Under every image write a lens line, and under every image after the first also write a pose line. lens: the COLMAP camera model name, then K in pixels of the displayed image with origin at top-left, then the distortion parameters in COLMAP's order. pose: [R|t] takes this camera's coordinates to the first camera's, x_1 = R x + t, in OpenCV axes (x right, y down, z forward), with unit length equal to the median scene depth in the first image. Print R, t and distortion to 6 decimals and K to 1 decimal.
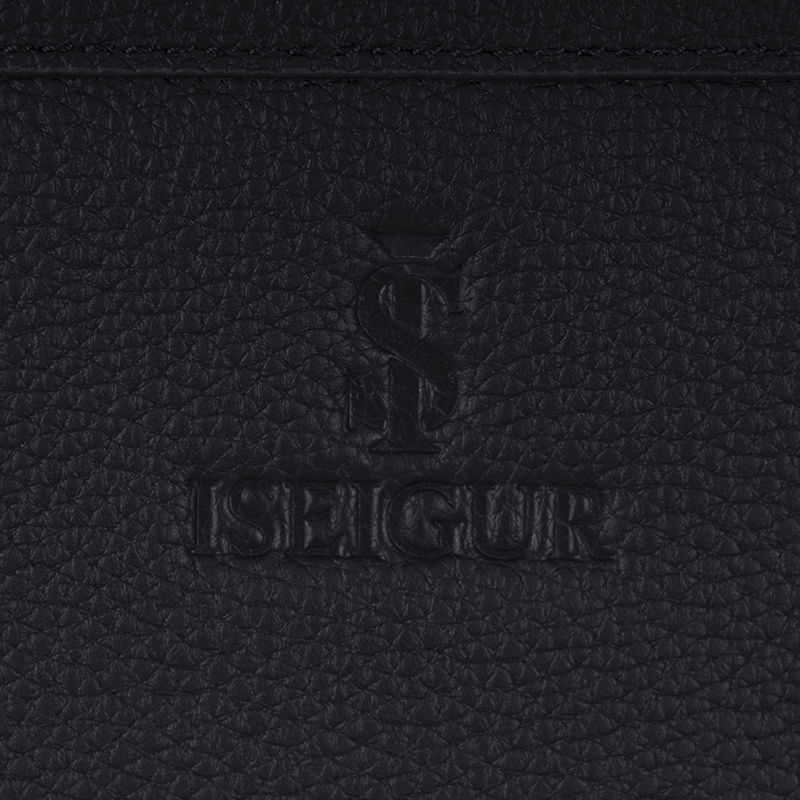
lens RADIAL K [[4887.2, 0, 400.0], [0, 4887.2, 400.1], [0, 0, 1]] dist [-1.509714, 0.000000]
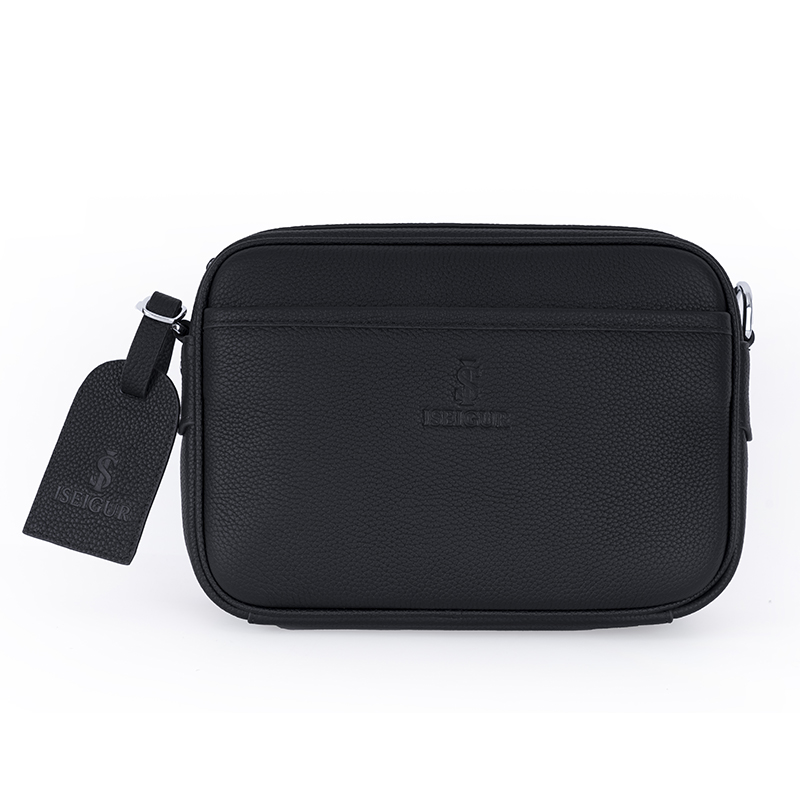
lens RADIAL K [[1963.9, 0, 399.6], [0, 1963.9, 401.5], [0, 0, 1]] dist [-0.486081, 0.000000]
pose [[0.999287, 0.008893, -0.036688, 0.005953], [-0.008461, 0.999893, 0.011910, -0.015772], [0.036790, -0.011591, 0.999256, -0.971457]]
